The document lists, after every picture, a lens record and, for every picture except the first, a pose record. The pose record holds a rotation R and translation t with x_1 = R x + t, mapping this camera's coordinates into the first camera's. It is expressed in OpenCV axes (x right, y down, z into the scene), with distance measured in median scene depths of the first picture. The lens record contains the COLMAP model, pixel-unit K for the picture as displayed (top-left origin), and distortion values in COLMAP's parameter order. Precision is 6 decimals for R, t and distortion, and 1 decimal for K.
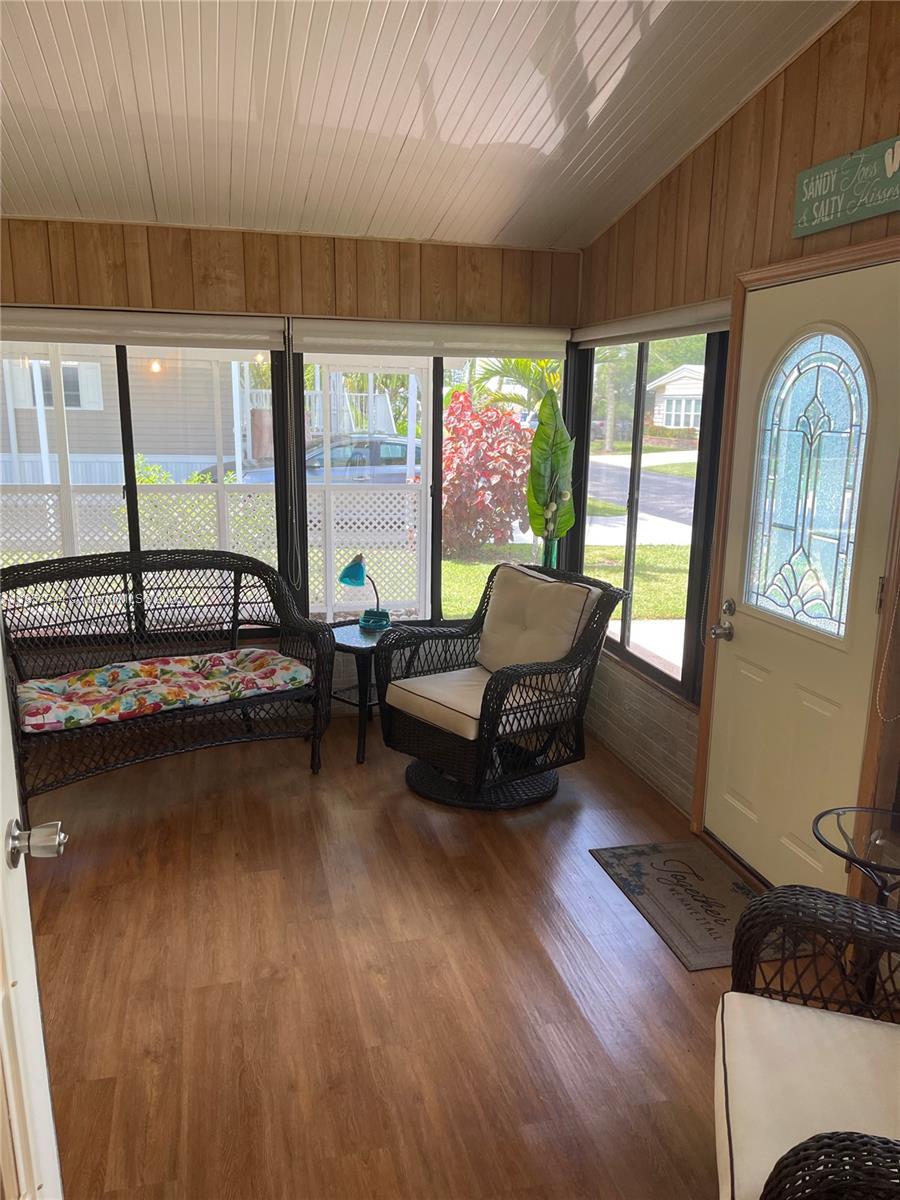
lens RADIAL K [[901.9, 0, 453.7], [0, 901.9, 610.7], [0, 0, 1]] dist [0.057043, -0.079624]
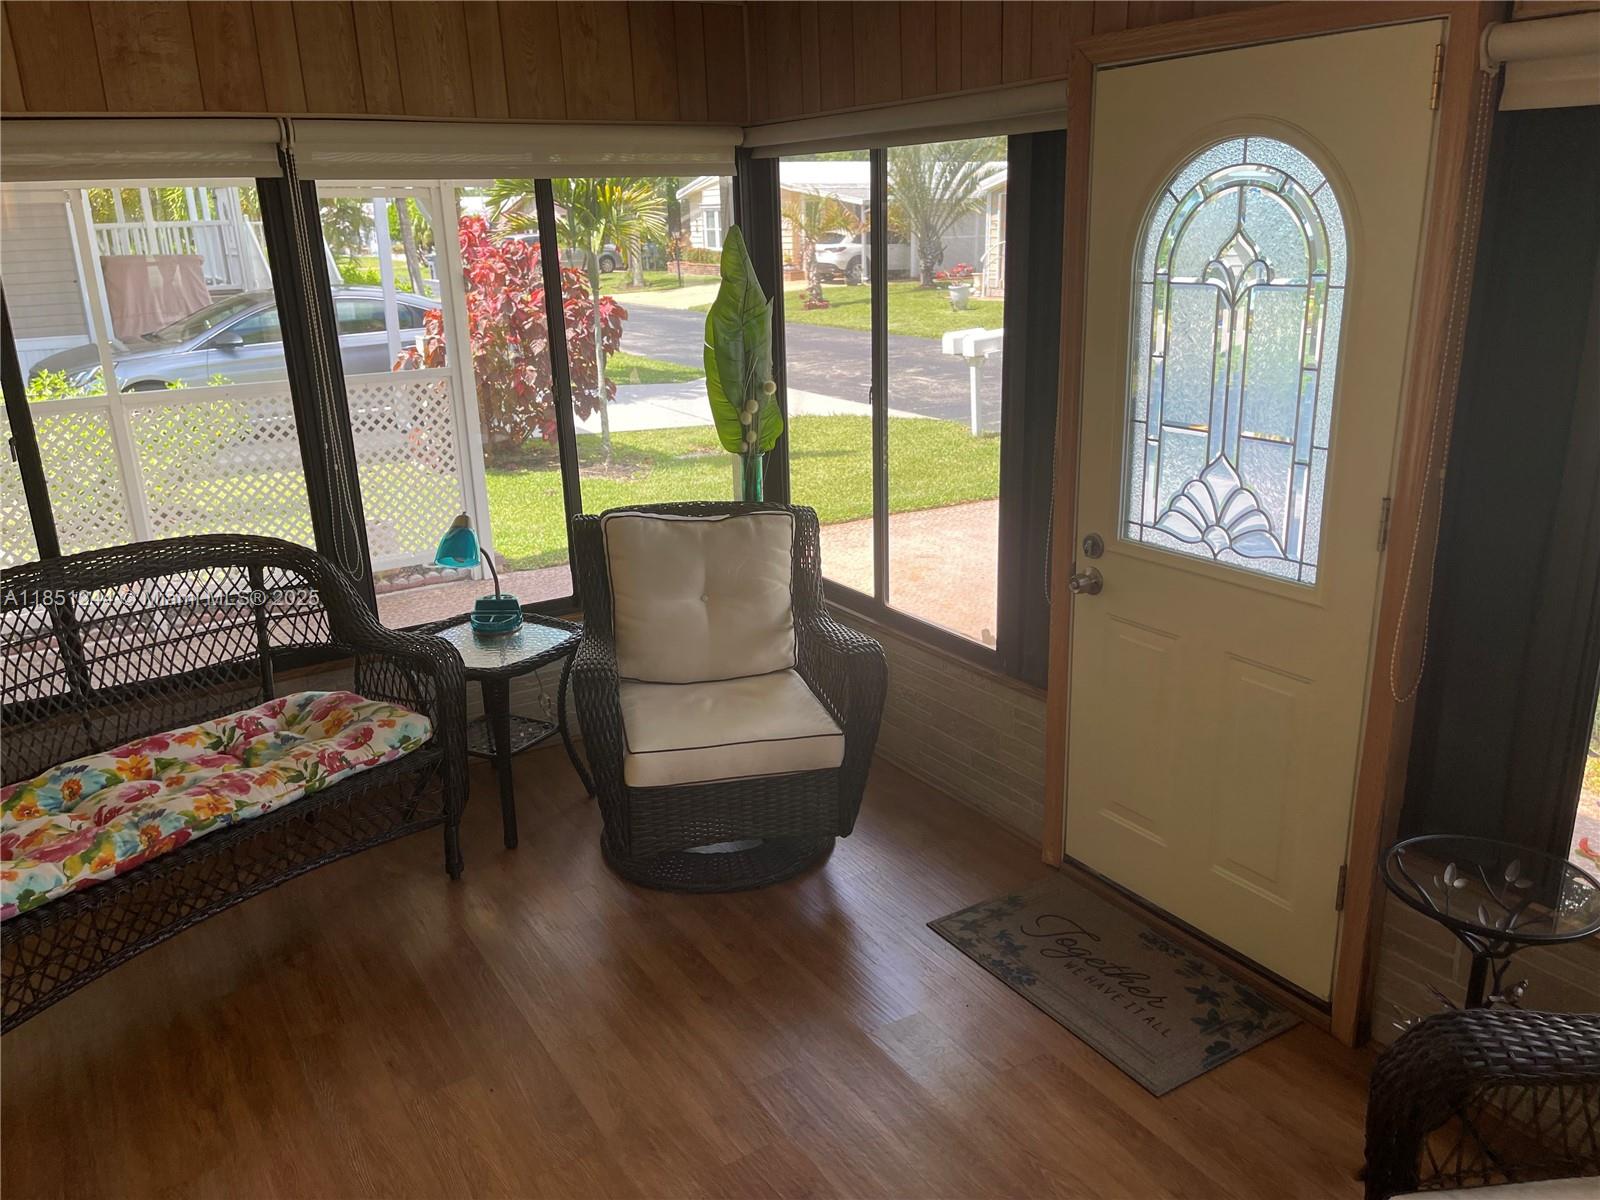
lens RADIAL K [[1202.5, 0, 795.3], [0, 1202.5, 603.5], [0, 0, 1]] dist [0.057043, -0.079624]
pose [[0.949459, -0.136270, 0.282768, -0.145127], [0.111926, 0.988611, 0.100607, -0.065134], [-0.293257, -0.063873, 0.953898, 0.160705]]
